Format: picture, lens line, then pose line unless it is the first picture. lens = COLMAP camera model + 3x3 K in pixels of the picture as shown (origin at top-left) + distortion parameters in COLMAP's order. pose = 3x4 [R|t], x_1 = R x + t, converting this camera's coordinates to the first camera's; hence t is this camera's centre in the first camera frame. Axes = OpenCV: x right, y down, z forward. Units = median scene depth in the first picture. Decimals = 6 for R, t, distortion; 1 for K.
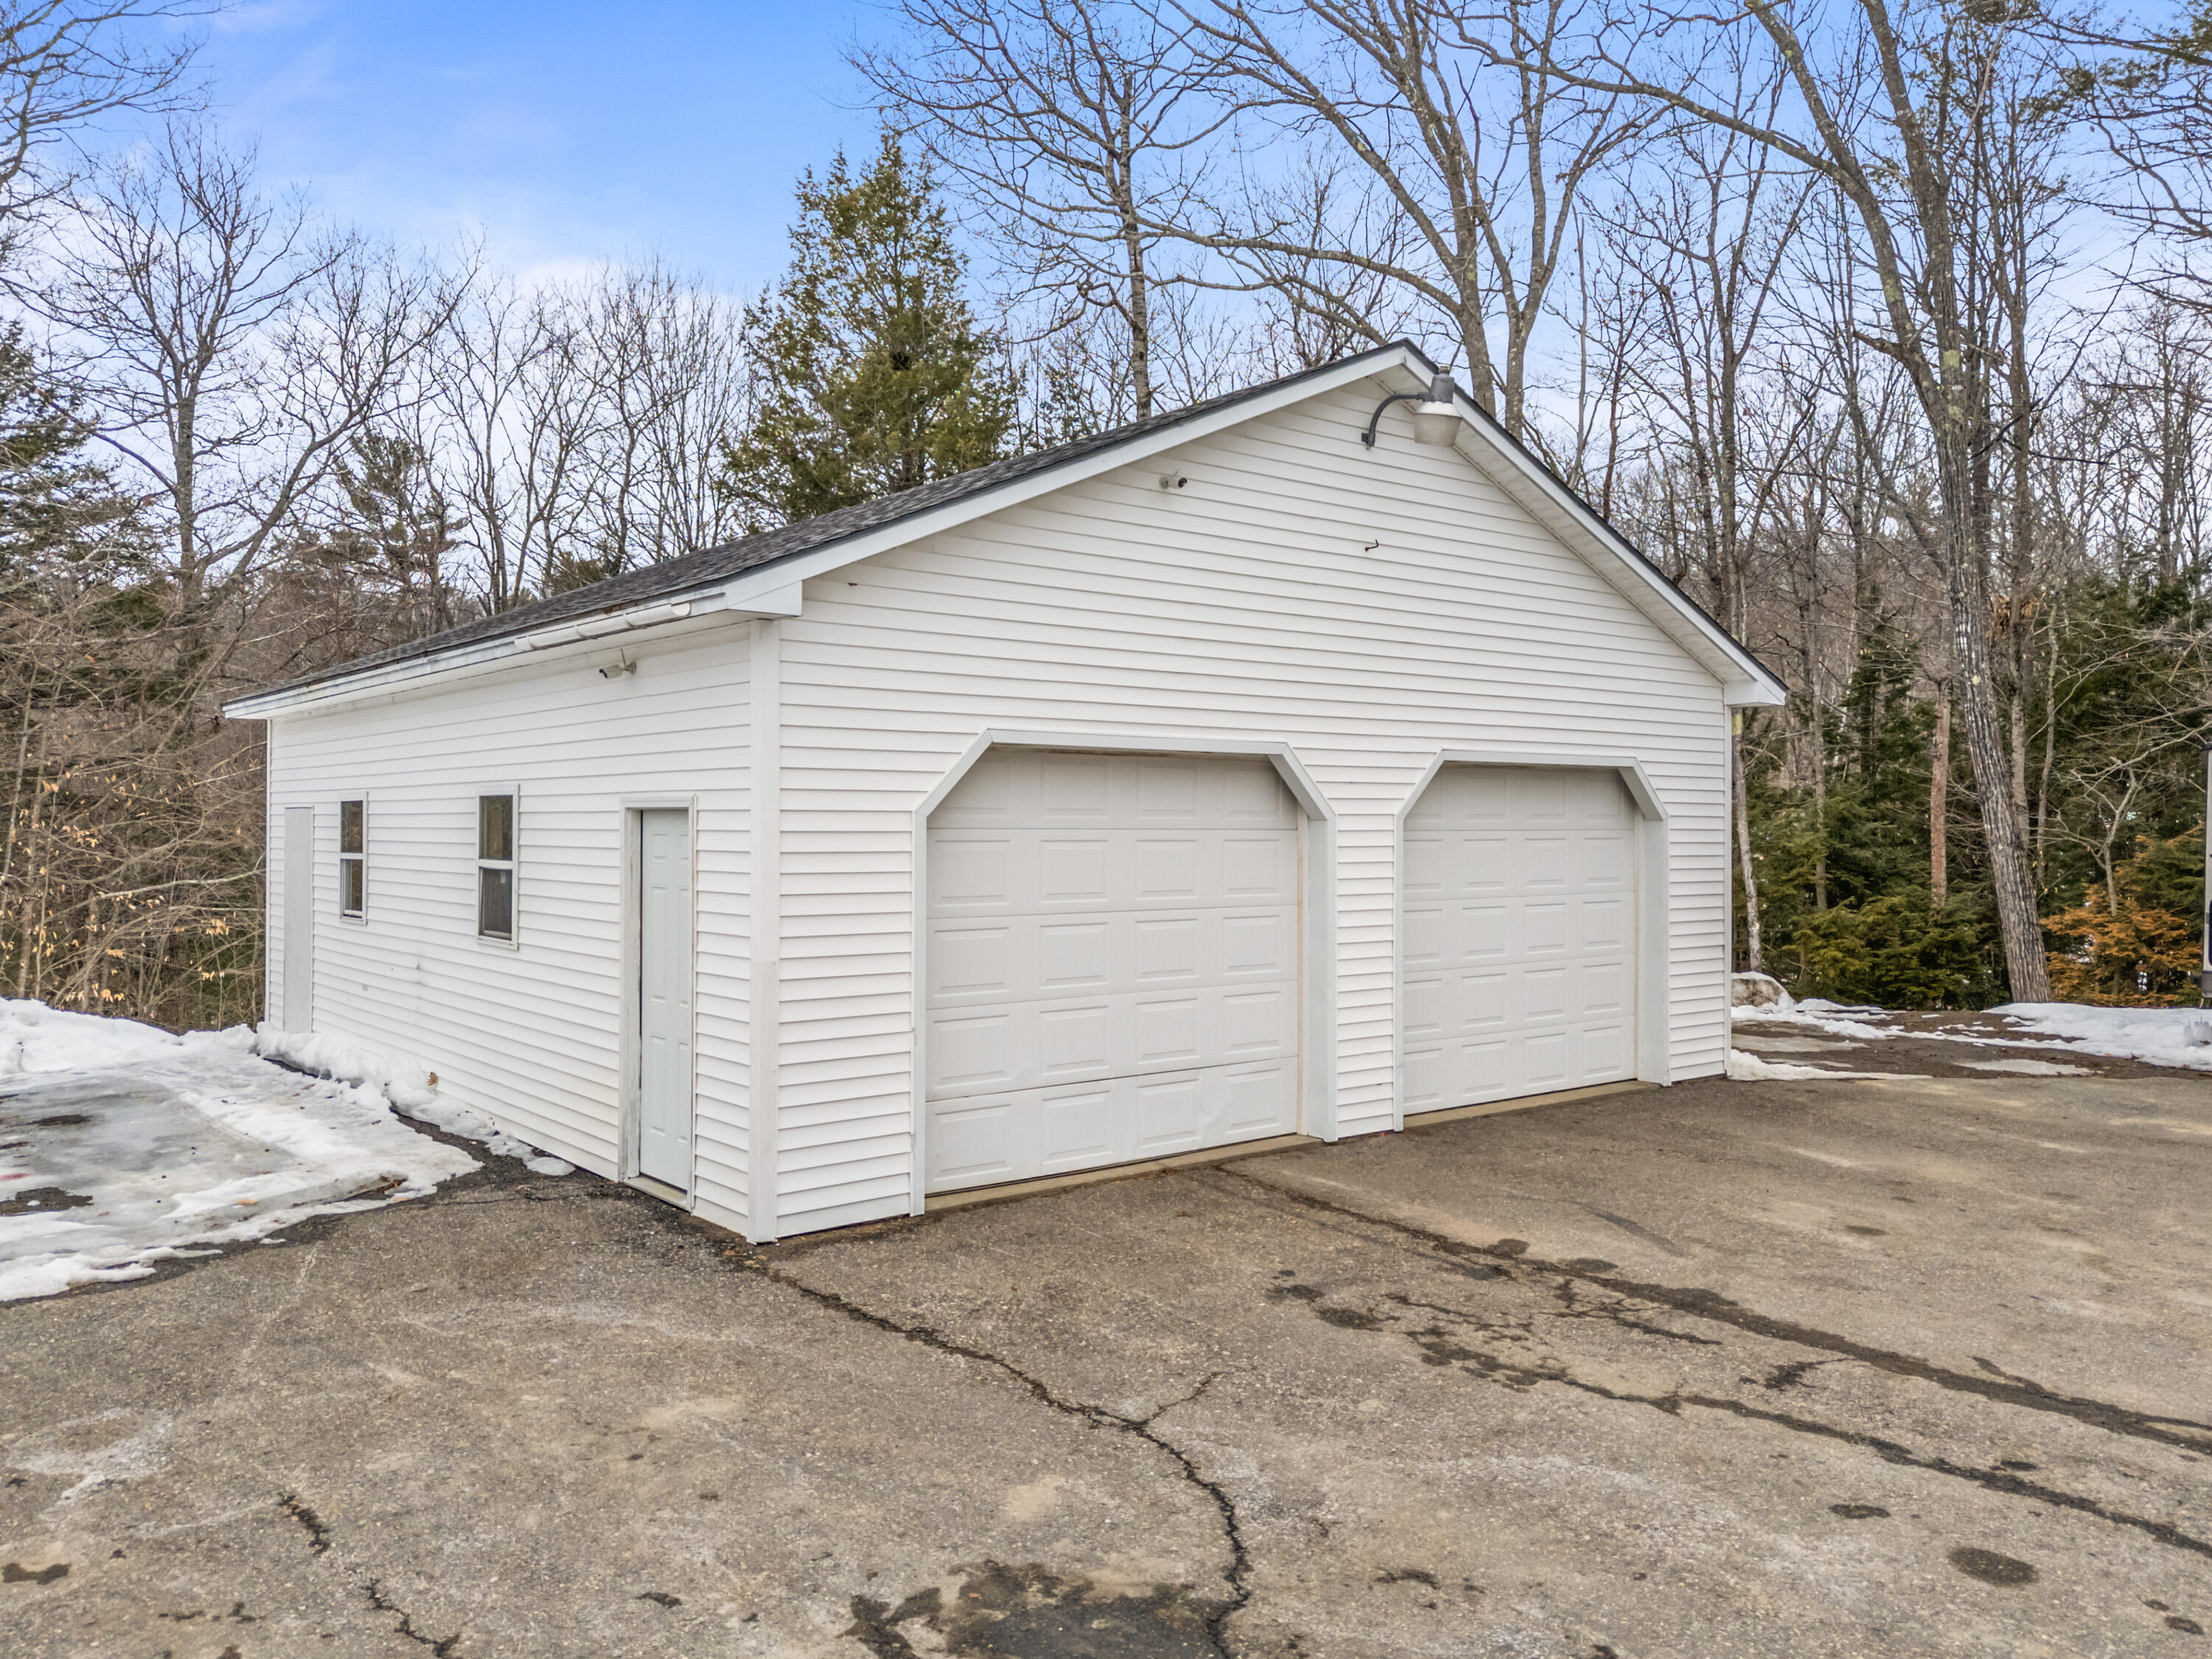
lens RADIAL K [[1623.4, 0, 1099.5], [0, 1623.4, 822.6], [0, 0, 1]] dist [0.039245, 0.000498]
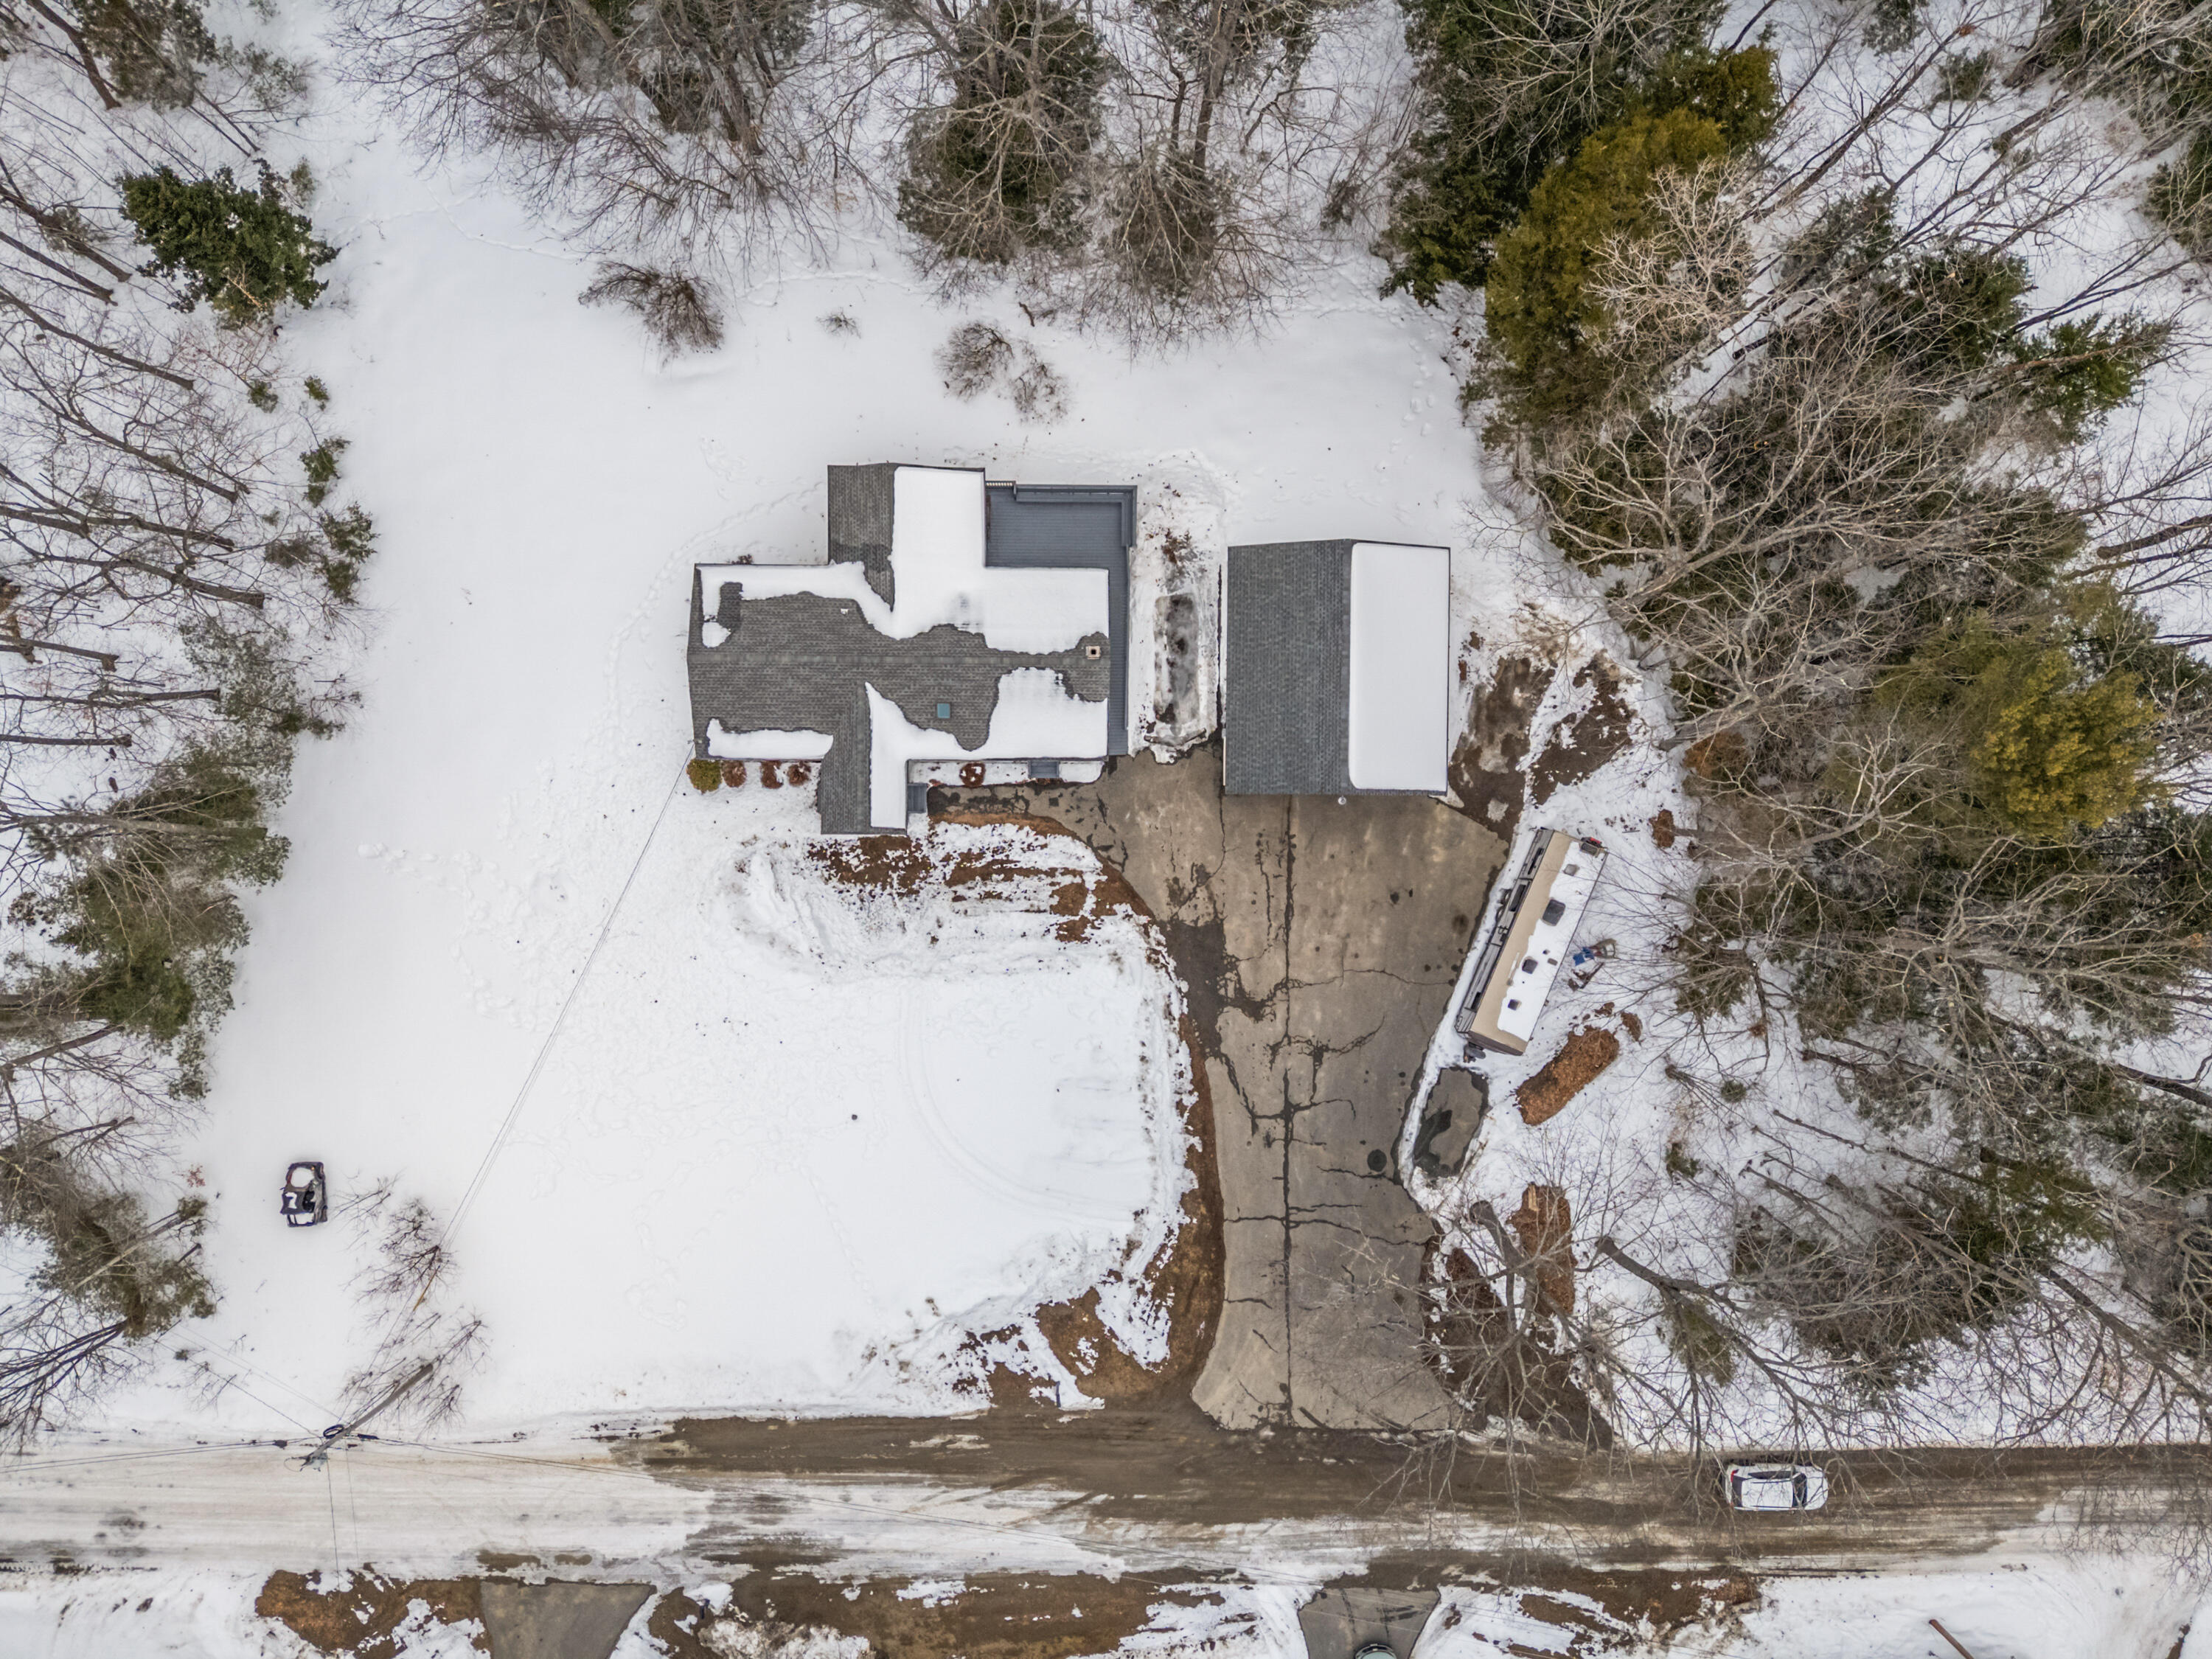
lens RADIAL K [[1611.2, 0, 1102.4], [0, 1611.2, 822.9], [0, 0, 1]] dist [0.143150, -0.192498]
pose [[0.771986, 0.635072, 0.026842, -0.591830], [-0.025421, -0.011348, 0.999612, -6.046045], [0.635130, -0.772370, 0.007383, 0.228953]]
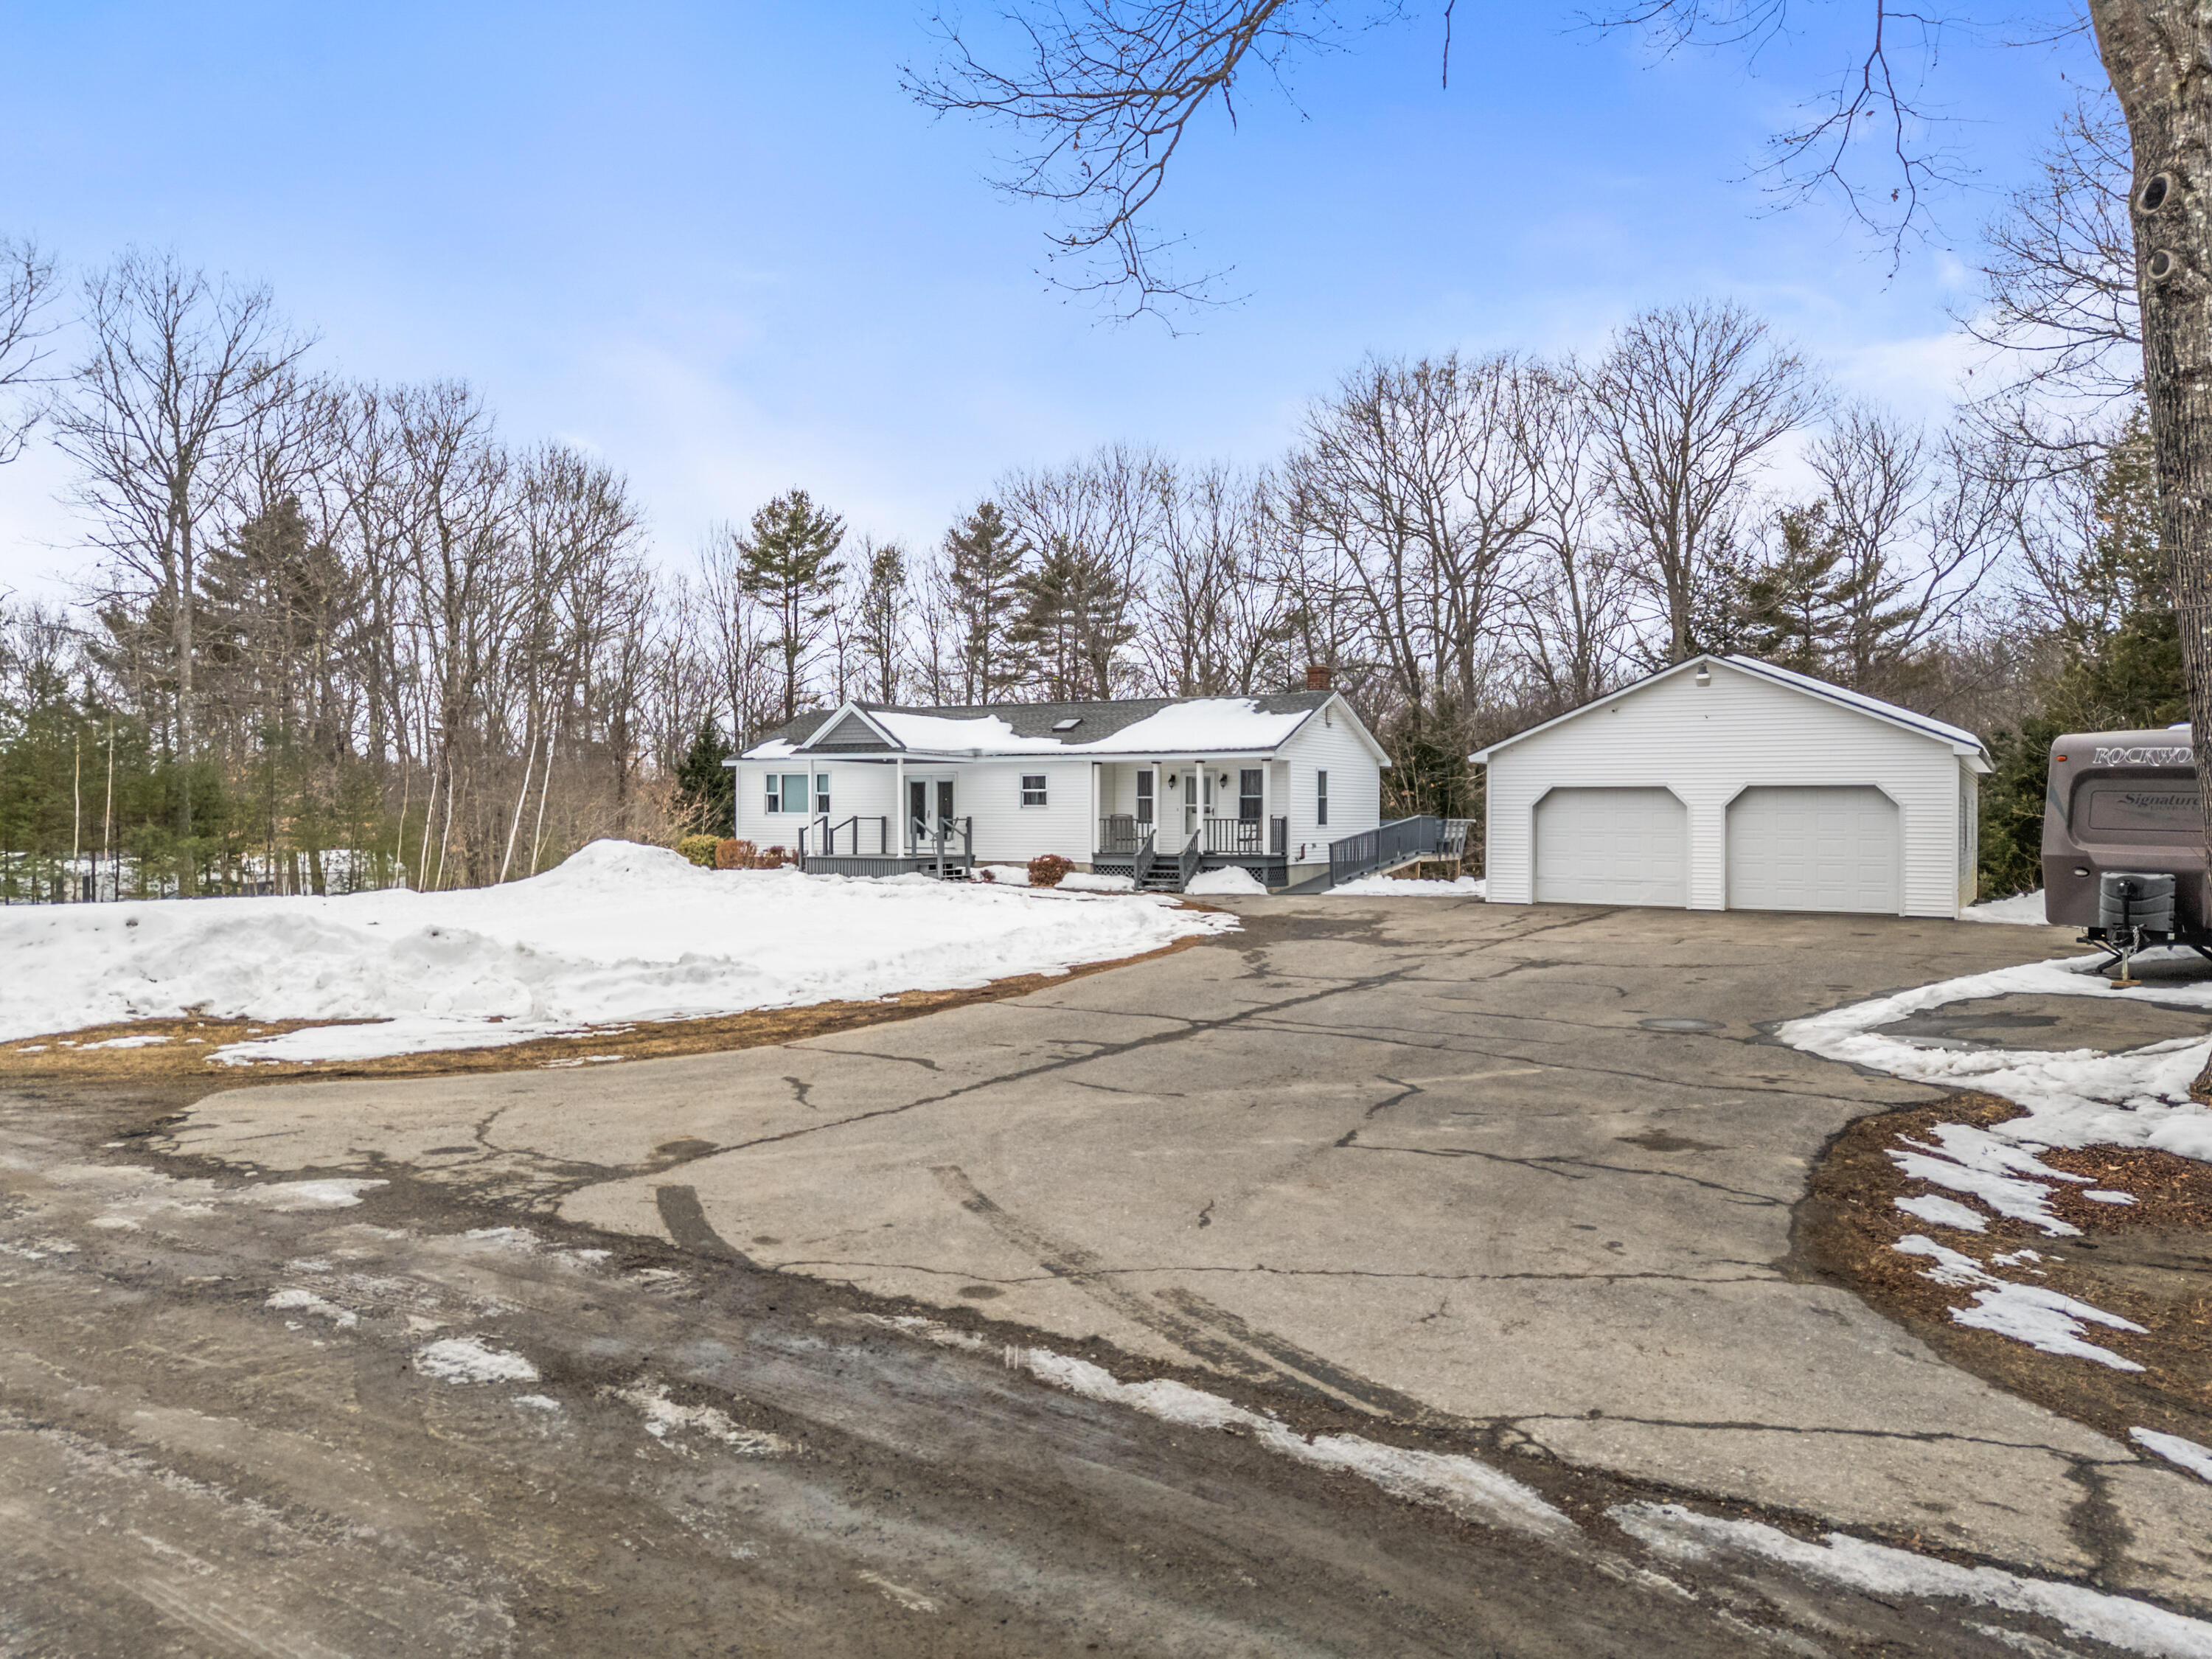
lens RADIAL K [[1611.2, 0, 1102.4], [0, 1611.2, 822.9], [0, 0, 1]] dist [0.143150, -0.192498]
pose [[0.363596, 0.001636, -0.931555, 2.396043], [-0.003034, 0.999995, 0.000572, 0.028457], [0.931552, 0.002618, 0.363599, -1.071908]]
